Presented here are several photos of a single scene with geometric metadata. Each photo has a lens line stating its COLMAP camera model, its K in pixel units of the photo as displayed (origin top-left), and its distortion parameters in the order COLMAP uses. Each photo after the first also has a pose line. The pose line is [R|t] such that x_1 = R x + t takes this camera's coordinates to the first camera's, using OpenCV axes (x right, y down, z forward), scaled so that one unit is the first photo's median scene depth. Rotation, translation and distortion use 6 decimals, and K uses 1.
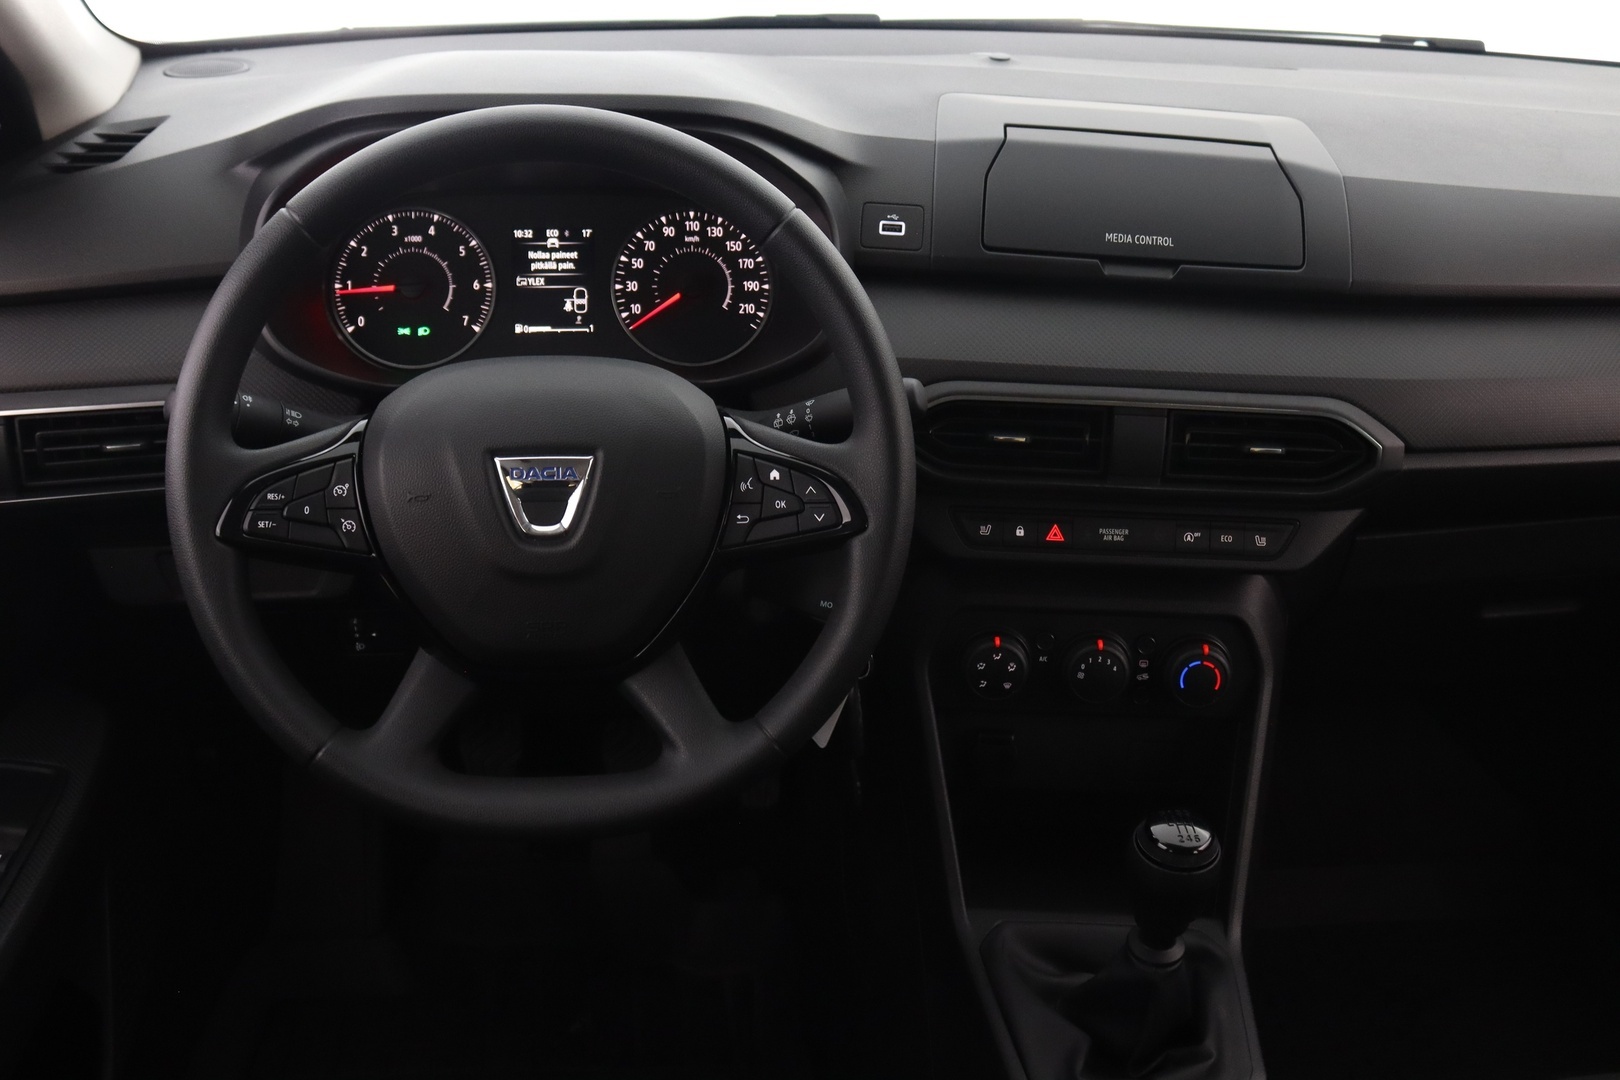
lens RADIAL K [[1602.0, 0, 808.9], [0, 1602.0, 494.9], [0, 0, 1]] dist [-0.091157, 0.000000]
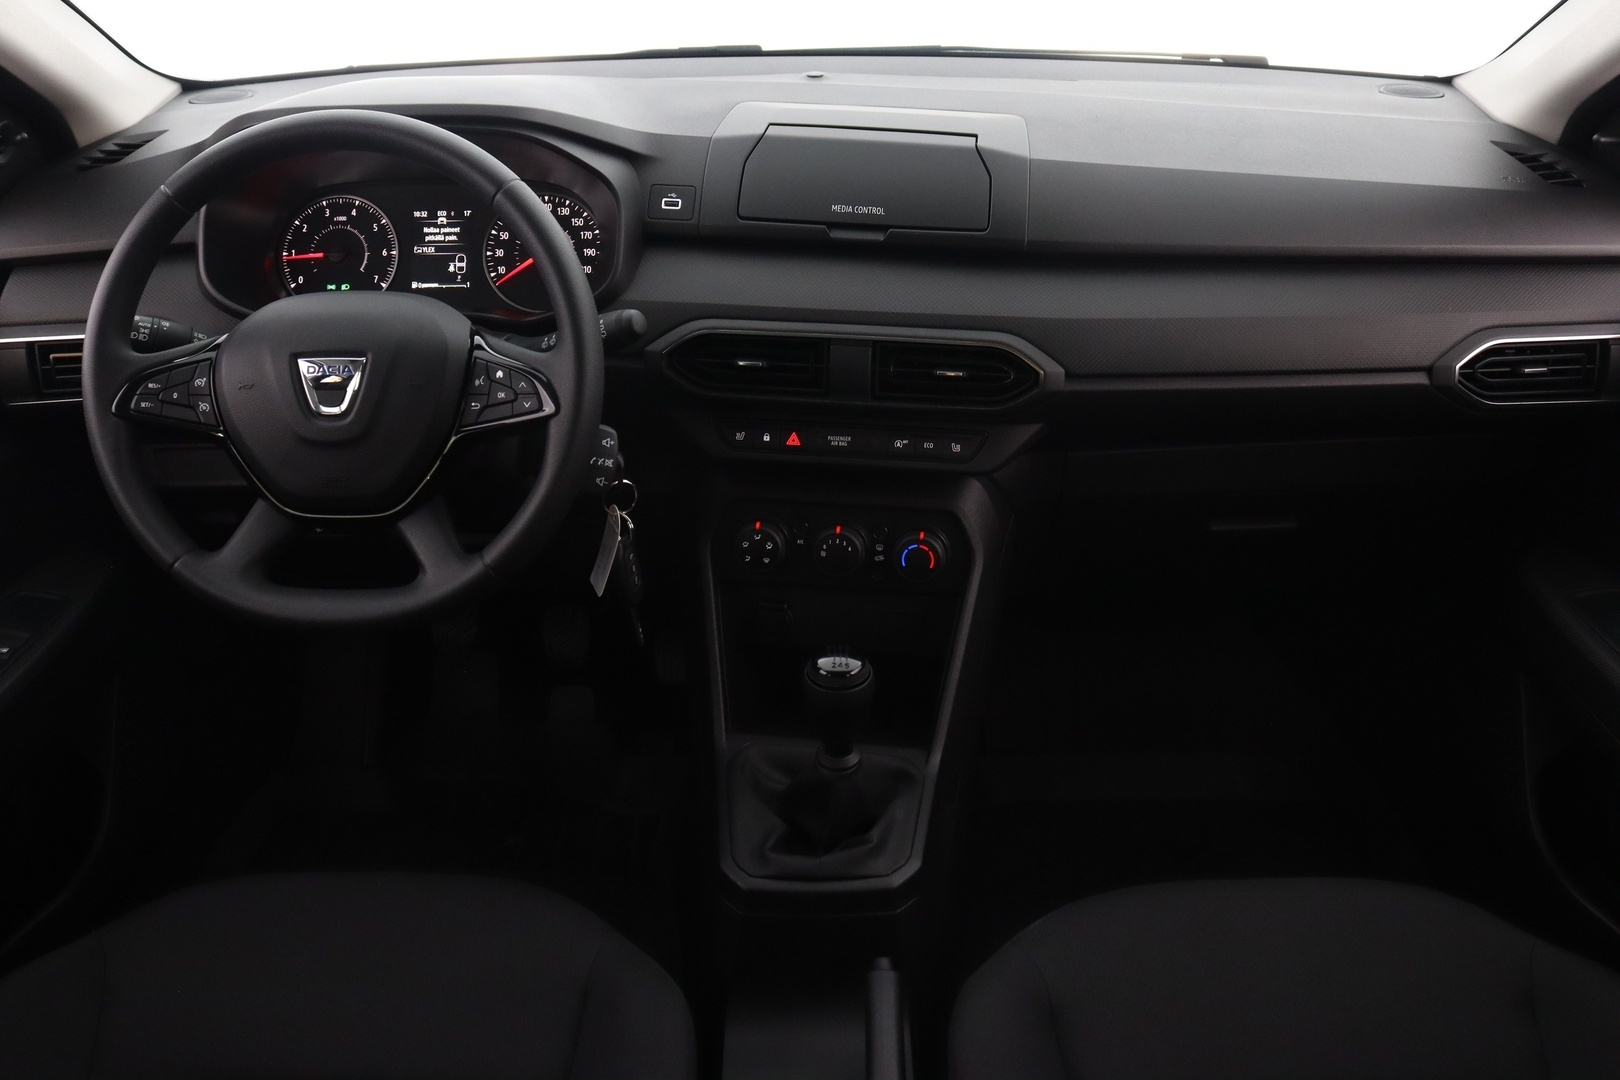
lens RADIAL K [[1428.0, 0, 824.0], [0, 1428.0, 494.4], [0, 0, 1]] dist [-0.123201, 0.063018]
pose [[0.992952, 0.017079, -0.117282, 0.303999], [-0.016963, 0.999854, 0.001982, 0.063518], [0.117299, 0.000022, 0.993097, -0.131210]]
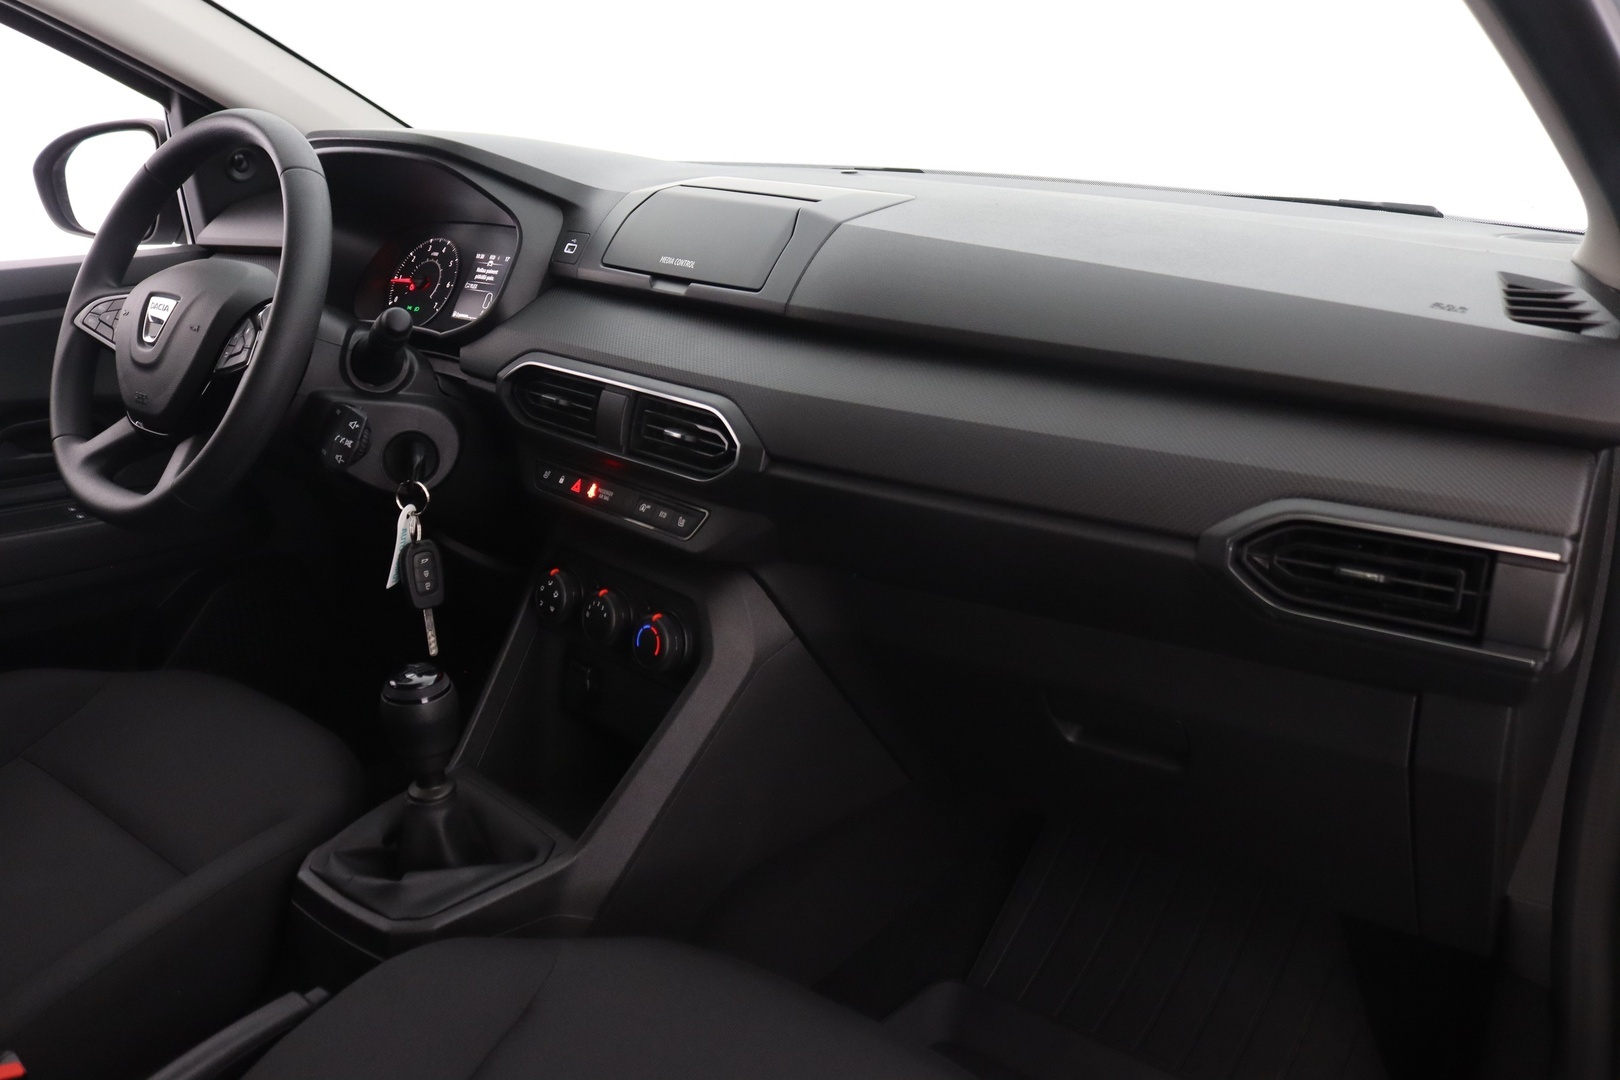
lens RADIAL K [[1352.6, 0, 841.5], [0, 1352.6, 523.9], [0, 0, 1]] dist [-0.102436, 0.001413]
pose [[0.719087, 0.182948, -0.670406, 0.979293], [-0.301688, 0.951256, -0.064005, 0.055516], [0.626018, 0.248278, 0.739229, 0.350861]]
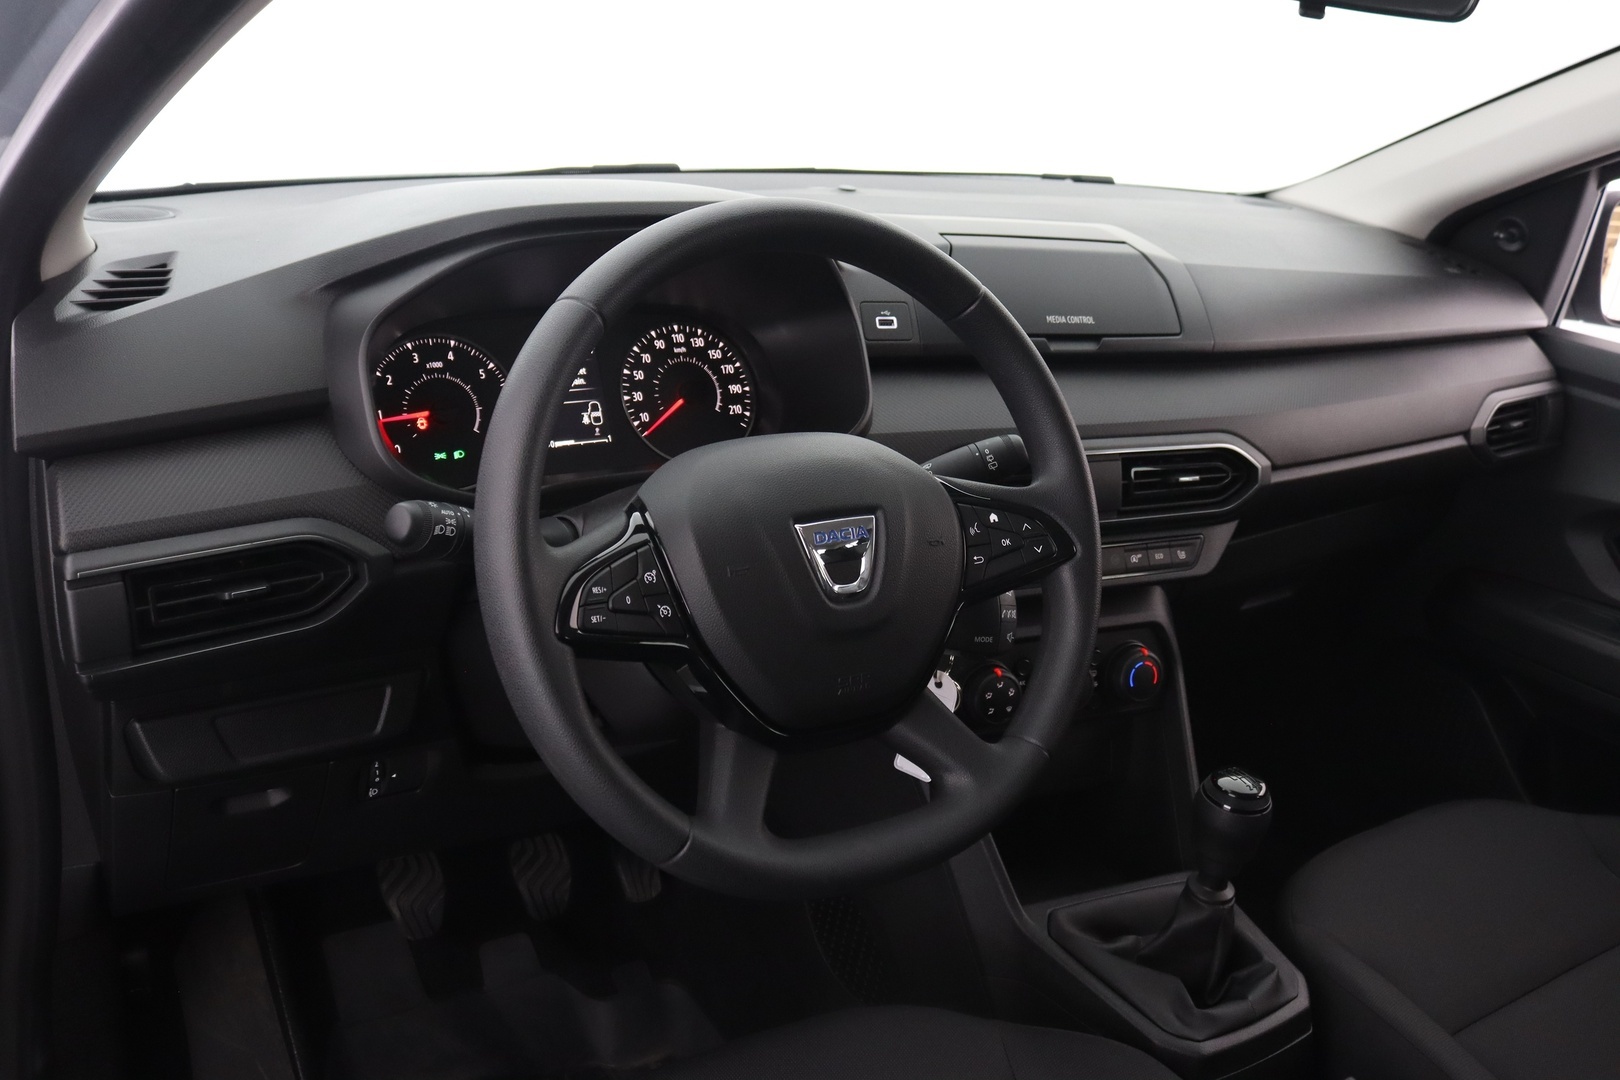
lens RADIAL K [[1428.0, 0, 768.8], [0, 1428.0, 513.2], [0, 0, 1]] dist [-0.123201, 0.063018]
pose [[0.909948, -0.109779, 0.399930, -0.430374], [0.146234, 0.987324, -0.061706, 0.017536], [-0.388086, 0.114632, 0.914466, 0.112519]]
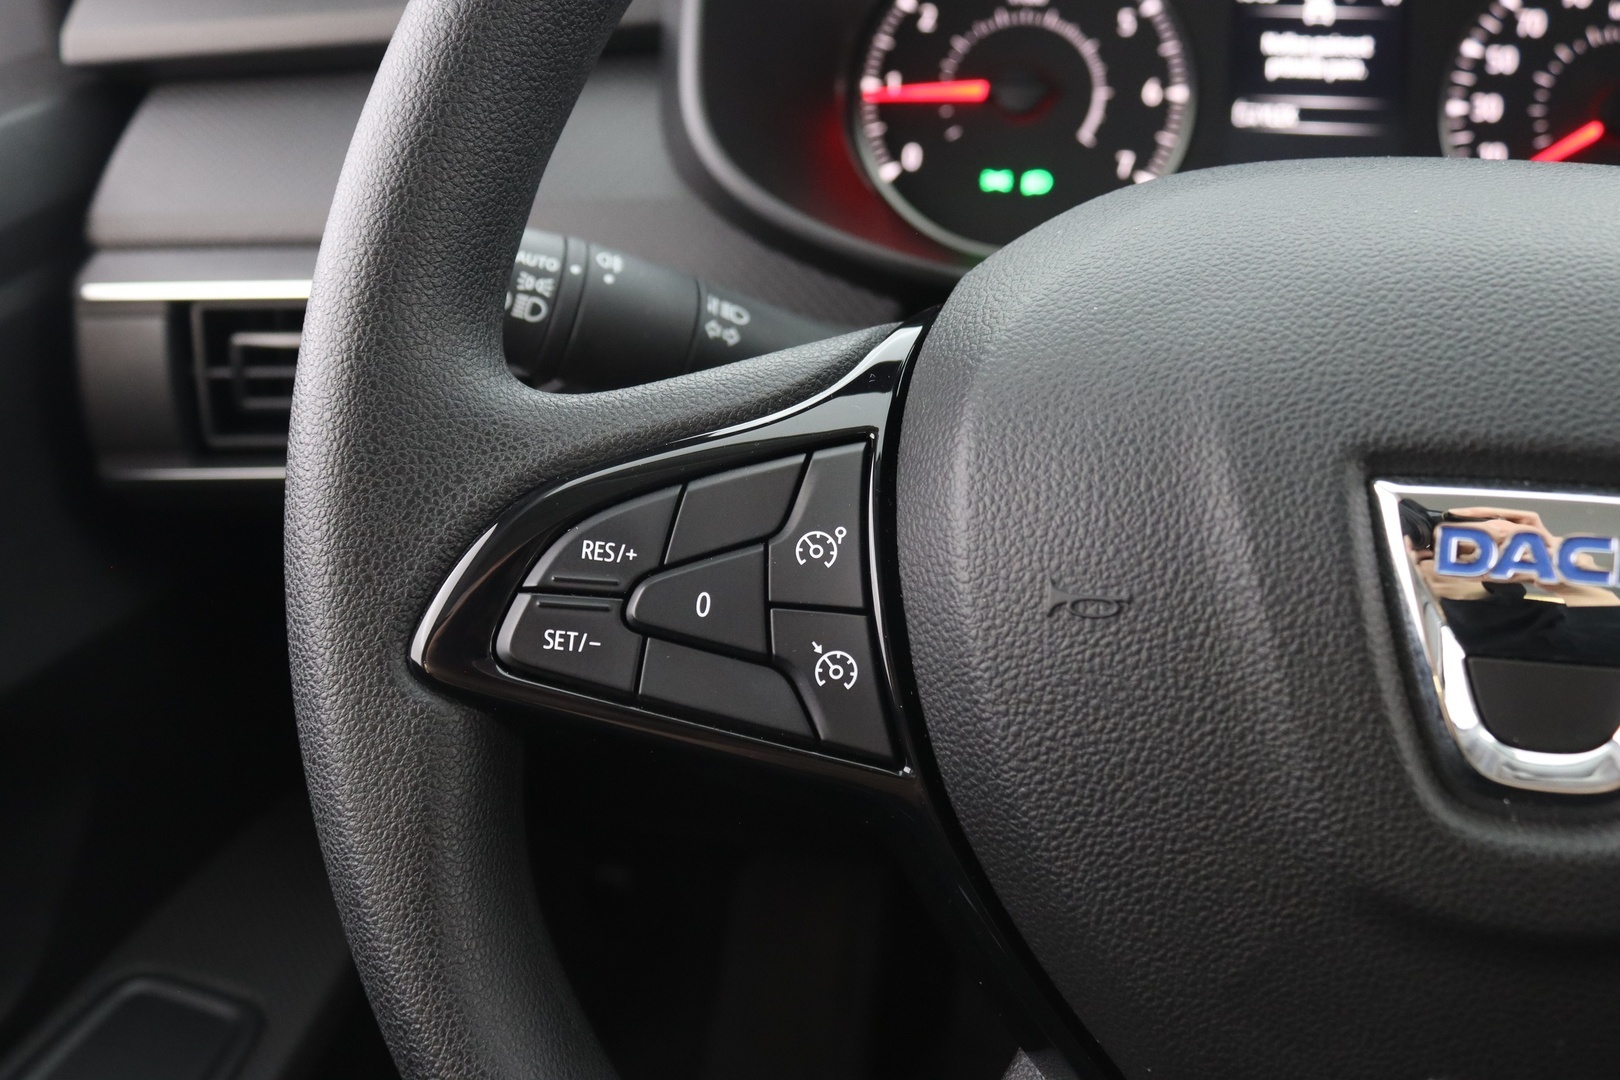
lens RADIAL K [[1602.0, 0, 841.2], [0, 1602.0, 484.2], [0, 0, 1]] dist [-0.091157, 0.000000]
pose [[0.951991, 0.081127, -0.295180, -0.149973], [-0.080384, 0.996656, 0.014673, -0.014524], [0.295383, 0.009759, 0.955329, 0.528022]]
